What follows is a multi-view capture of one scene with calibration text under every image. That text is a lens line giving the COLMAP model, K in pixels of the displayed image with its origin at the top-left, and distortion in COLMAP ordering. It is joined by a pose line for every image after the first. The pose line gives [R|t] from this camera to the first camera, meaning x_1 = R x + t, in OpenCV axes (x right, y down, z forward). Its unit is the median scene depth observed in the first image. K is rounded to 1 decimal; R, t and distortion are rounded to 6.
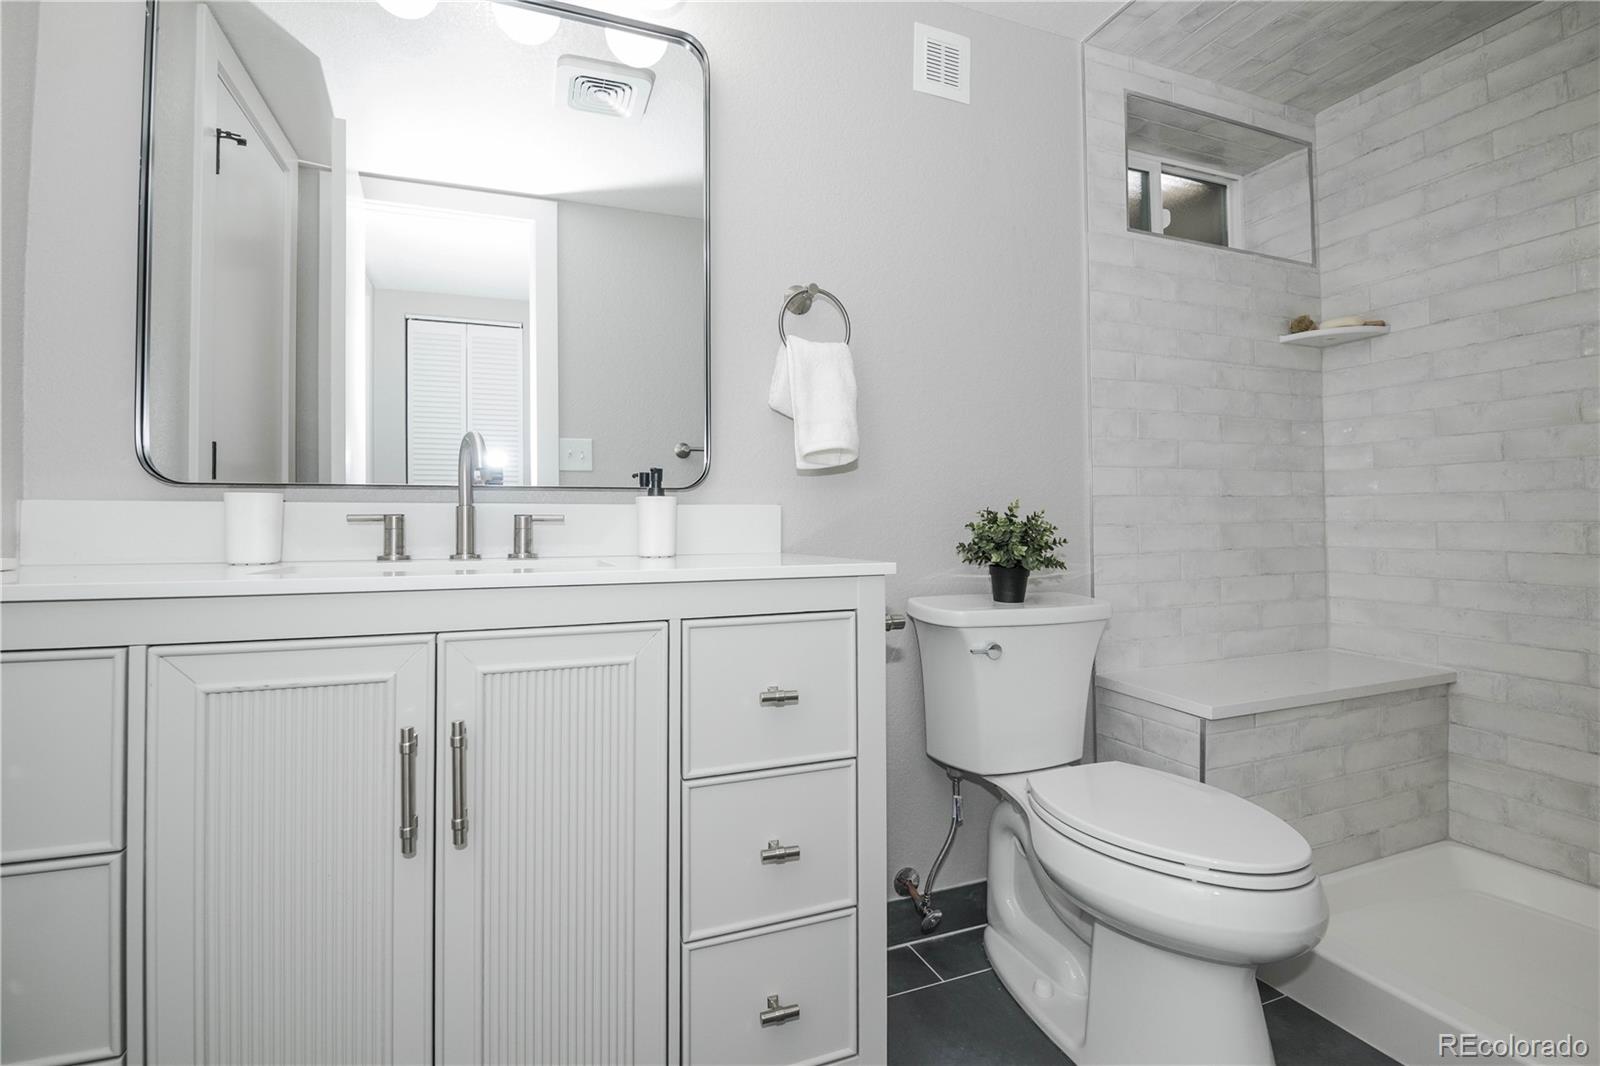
lens RADIAL K [[722.9, 0, 802.3], [0, 722.9, 520.7], [0, 0, 1]] dist [0.000332, -0.008987]
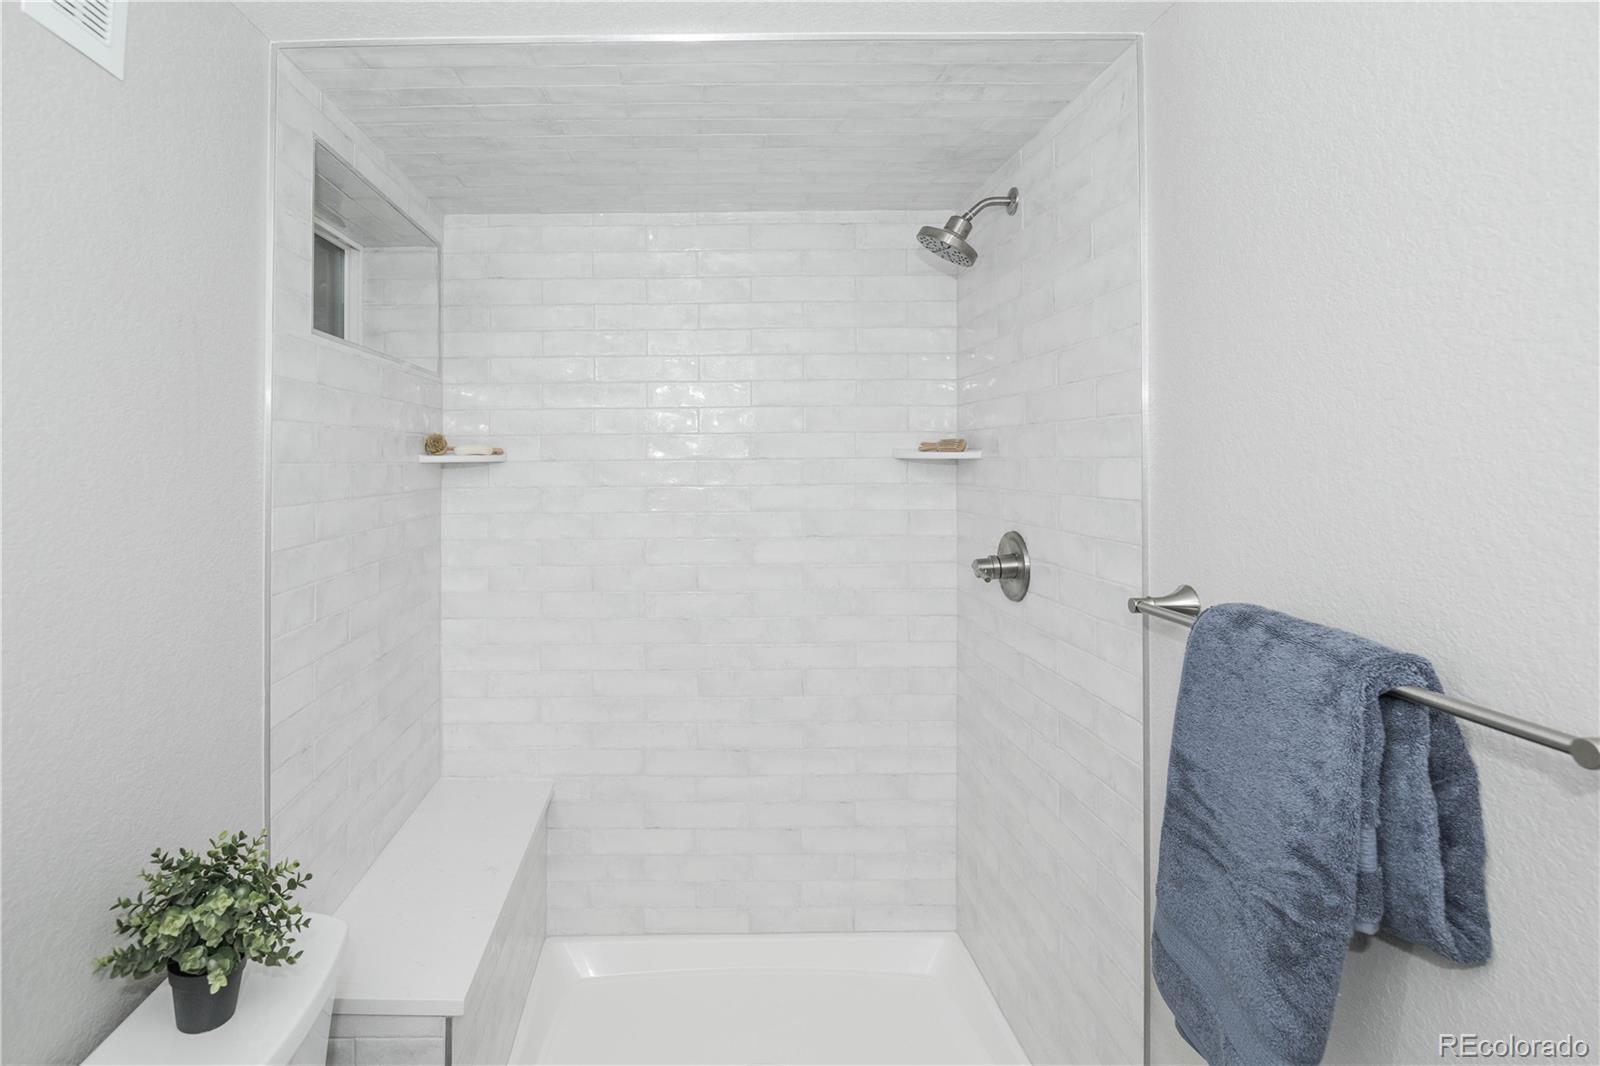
lens RADIAL K [[785.7, 0, 800.0], [0, 785.7, 533.0], [0, 0, 1]] dist [0.000012, -0.000125]
pose [[0.364896, 0.008463, 0.931010, -0.064443], [-0.000298, 0.999960, -0.008973, -0.150815], [-0.931048, 0.002997, 0.364884, 0.210836]]
